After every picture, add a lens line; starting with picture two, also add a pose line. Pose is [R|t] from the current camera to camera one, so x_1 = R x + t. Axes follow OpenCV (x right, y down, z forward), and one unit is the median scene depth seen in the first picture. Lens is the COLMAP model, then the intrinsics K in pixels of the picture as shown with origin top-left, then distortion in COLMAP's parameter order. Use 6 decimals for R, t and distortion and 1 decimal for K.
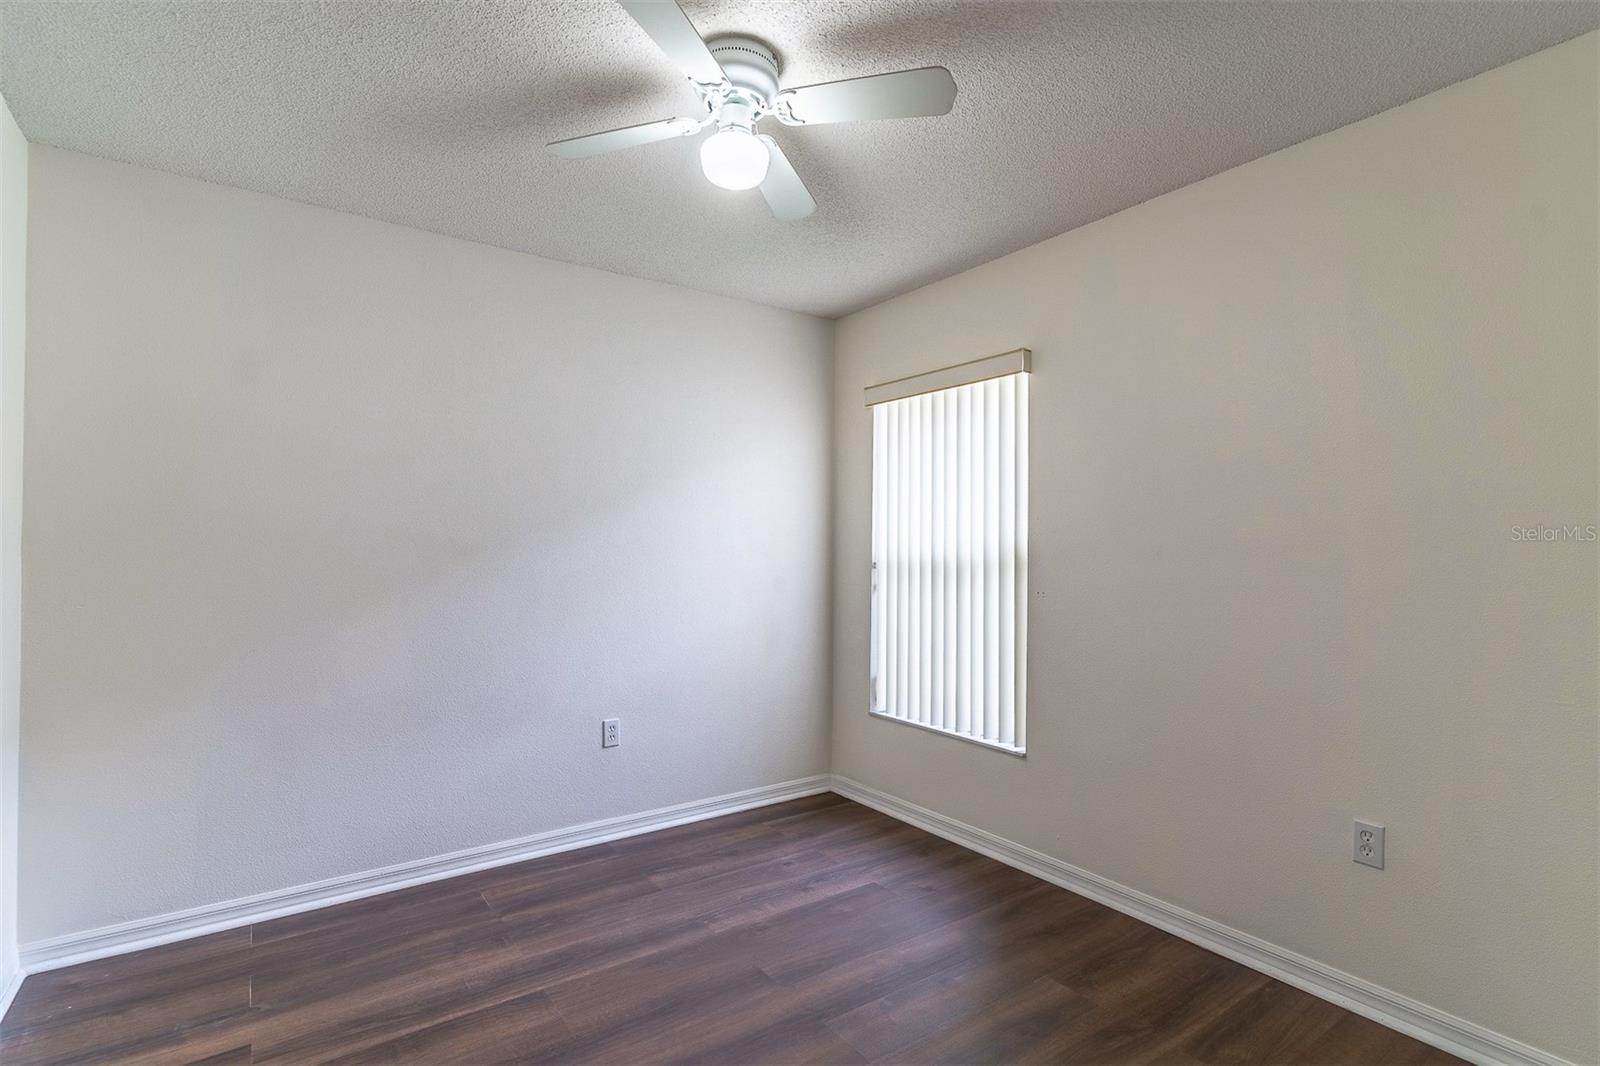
lens RADIAL K [[768.2, 0, 800.7], [0, 768.2, 530.5], [0, 0, 1]] dist [-0.000543, -0.000655]
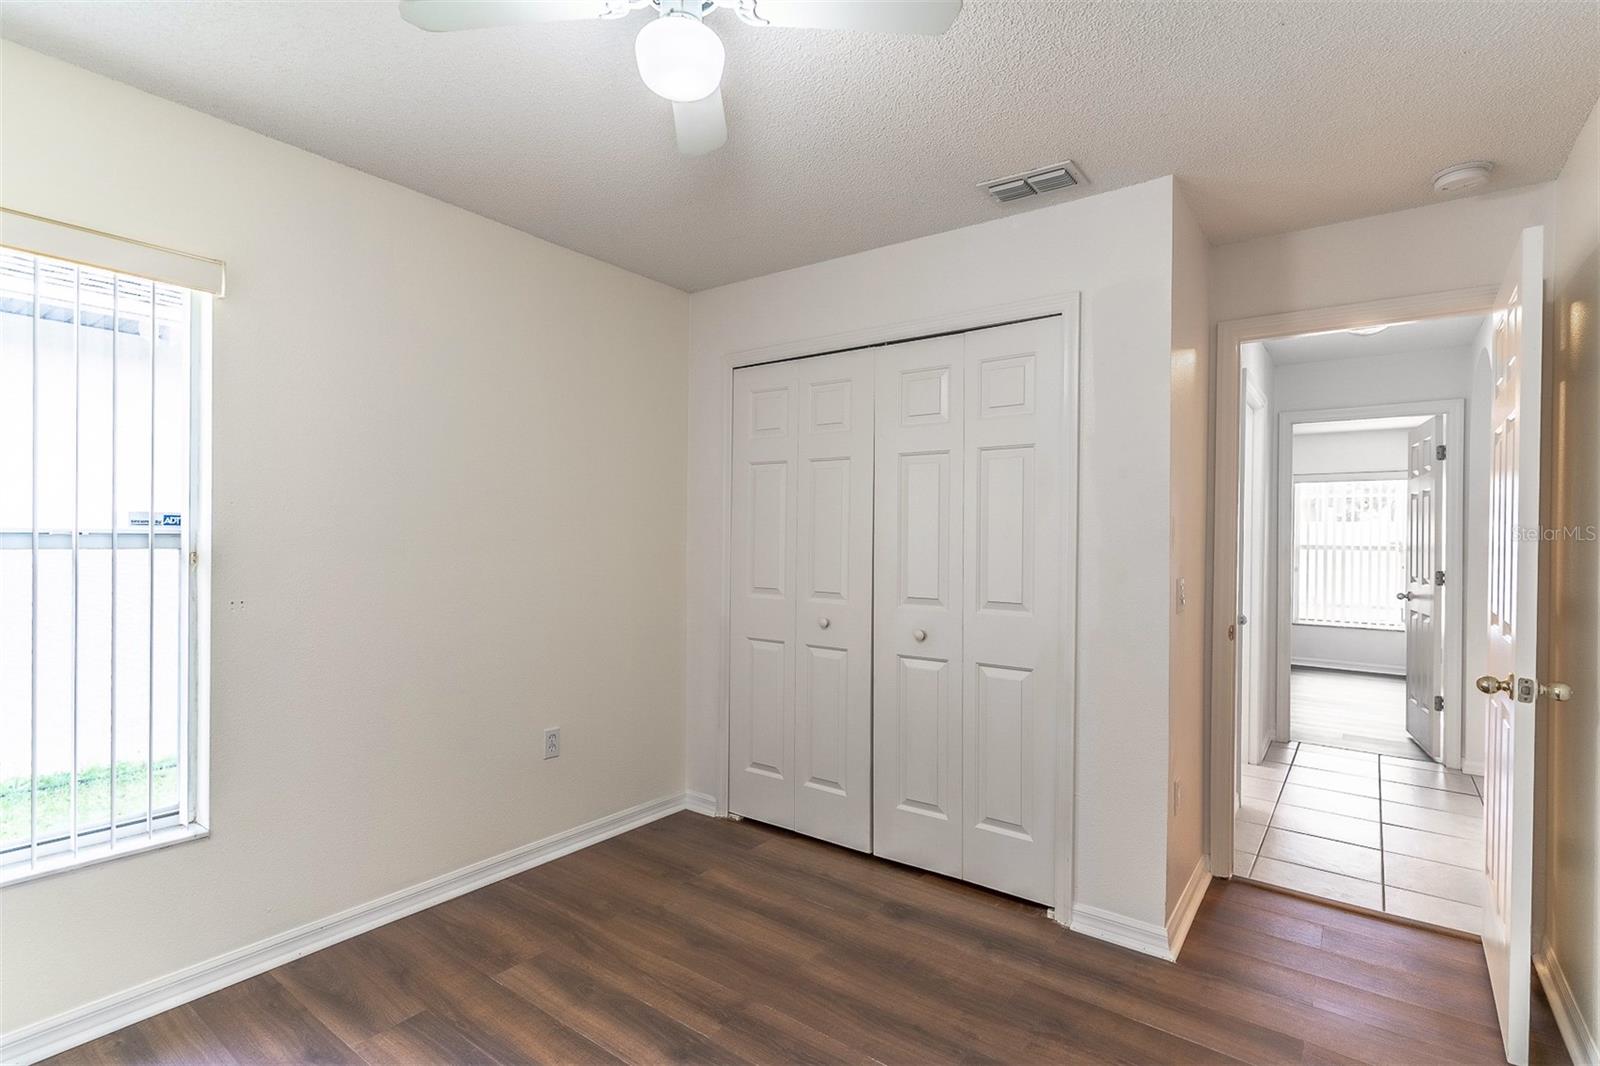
lens RADIAL K [[768.2, 0, 799.0], [0, 768.2, 535.2], [0, 0, 1]] dist [-0.000543, -0.000655]
pose [[-0.317524, -0.016948, 0.948099, -0.741068], [-0.036029, 0.999334, 0.005798, -0.010192], [-0.947566, -0.032318, -0.317923, 0.966681]]
